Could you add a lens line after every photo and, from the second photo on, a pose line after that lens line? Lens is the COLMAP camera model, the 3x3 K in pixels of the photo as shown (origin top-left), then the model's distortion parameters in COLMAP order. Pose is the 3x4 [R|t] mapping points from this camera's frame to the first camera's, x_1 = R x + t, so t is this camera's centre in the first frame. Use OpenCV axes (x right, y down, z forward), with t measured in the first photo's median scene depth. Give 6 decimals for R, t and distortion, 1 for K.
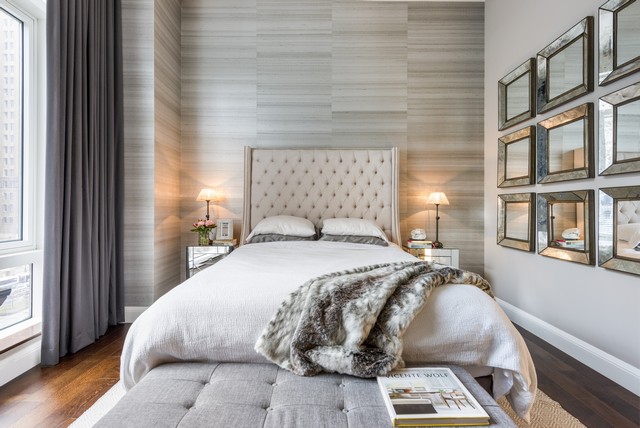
lens RADIAL K [[314.9, 0, 321.1], [0, 314.9, 212.8], [0, 0, 1]] dist [0.015672, -0.001099]
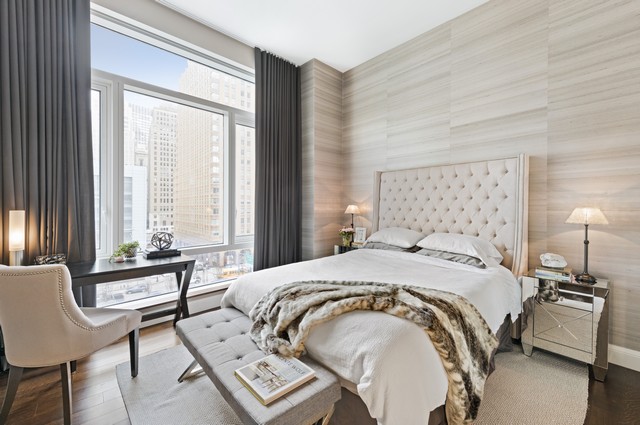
lens RADIAL K [[269.5, 0, 317.0], [0, 269.5, 210.0], [0, 0, 1]] dist [0.001606, 0.000031]
pose [[0.658408, 0.007177, -0.752627, 0.417082], [-0.006384, 0.999972, 0.003951, -0.055493], [0.752634, 0.002203, 0.658435, 0.100619]]
